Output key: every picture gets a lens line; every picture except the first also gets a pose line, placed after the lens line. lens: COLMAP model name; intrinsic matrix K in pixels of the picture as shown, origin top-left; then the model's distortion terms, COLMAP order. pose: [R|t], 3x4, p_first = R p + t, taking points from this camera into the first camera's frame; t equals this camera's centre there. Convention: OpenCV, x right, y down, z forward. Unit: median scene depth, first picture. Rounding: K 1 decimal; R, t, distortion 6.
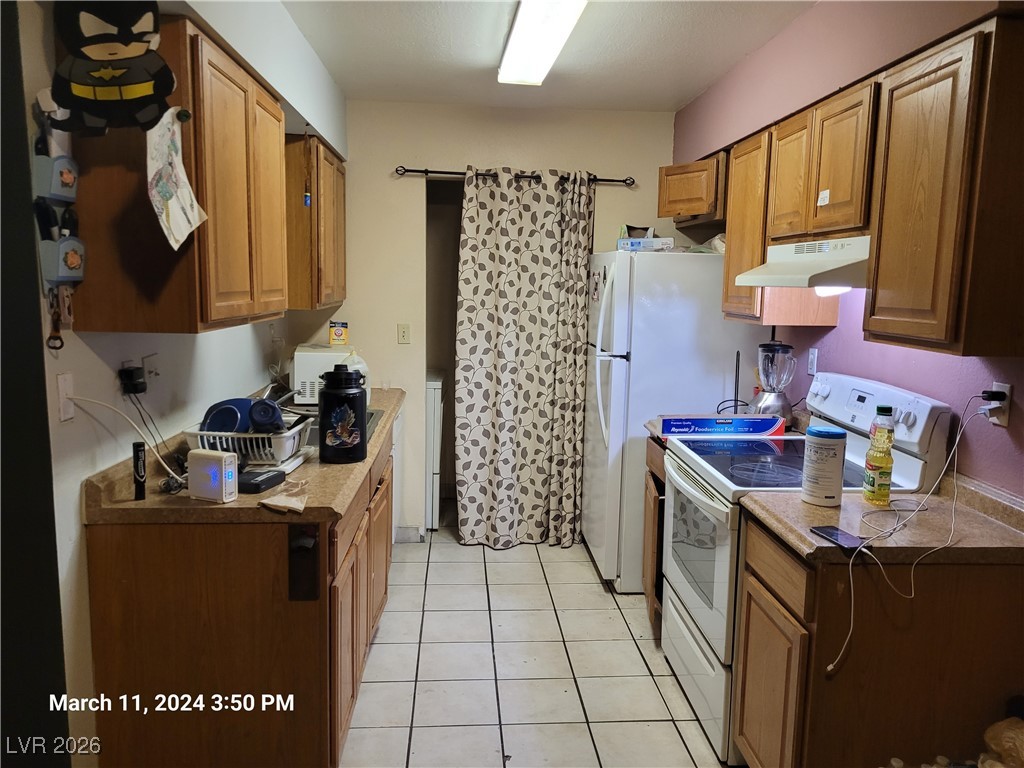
lens RADIAL K [[775.7, 0, 512.0], [0, 775.7, 383.5], [0, 0, 1]] dist [0.052037, -0.038333]
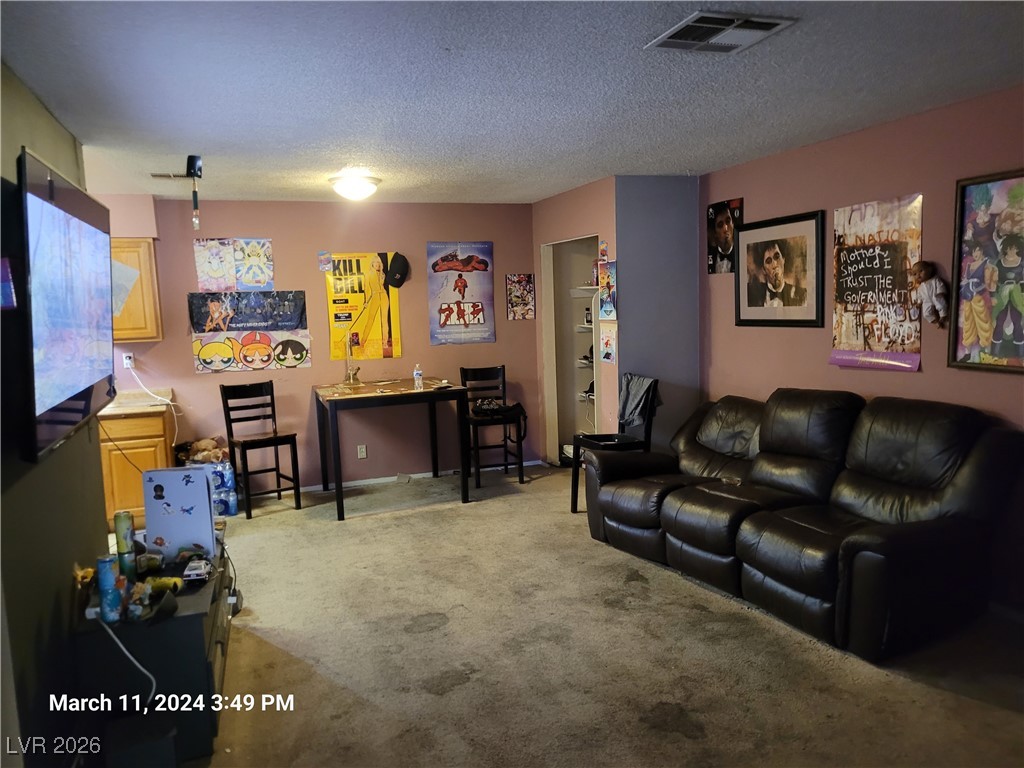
lens RADIAL K [[775.7, 0, 509.2], [0, 775.7, 384.8], [0, 0, 1]] dist [0.052037, -0.038333]
pose [[-0.274895, -0.117394, 0.954281, -2.488935], [0.152812, 0.974568, 0.163909, -0.144556], [-0.949253, 0.190884, -0.249964, 0.424939]]
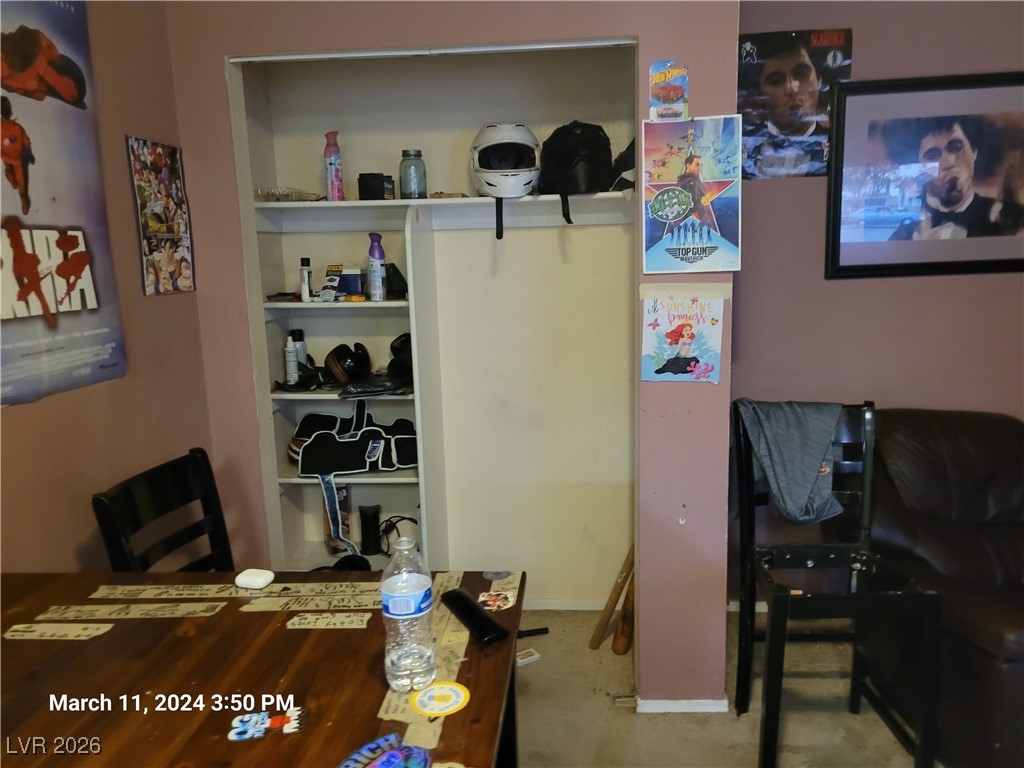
lens RADIAL K [[775.7, 0, 515.3], [0, 775.7, 377.1], [0, 0, 1]] dist [0.052037, -0.038333]
pose [[-0.991321, -0.013307, 0.130791, 0.106602], [0.025792, 0.955845, 0.292736, -0.049585], [-0.128912, 0.293569, -0.947206, 0.449802]]
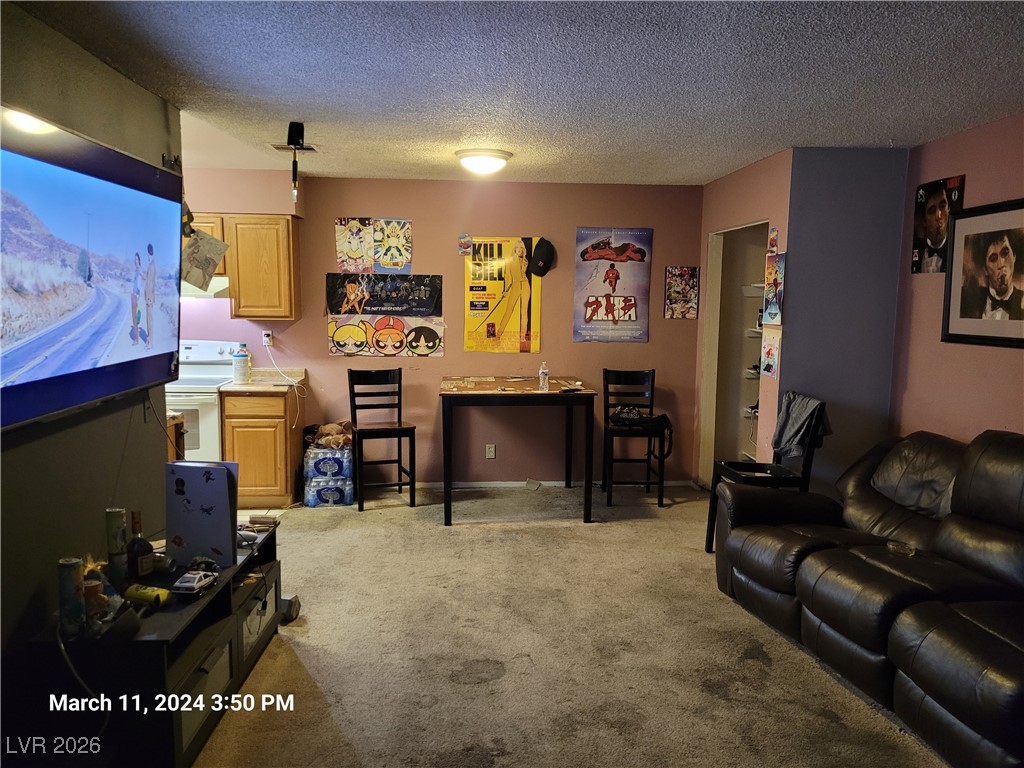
lens RADIAL K [[775.7, 0, 510.6], [0, 775.7, 384.5], [0, 0, 1]] dist [0.052037, -0.038333]
pose [[-0.005485, -0.135865, 0.990712, -2.210896], [0.116187, 0.983930, 0.135578, -0.090070], [-0.993212, 0.115852, 0.010389, 0.121183]]
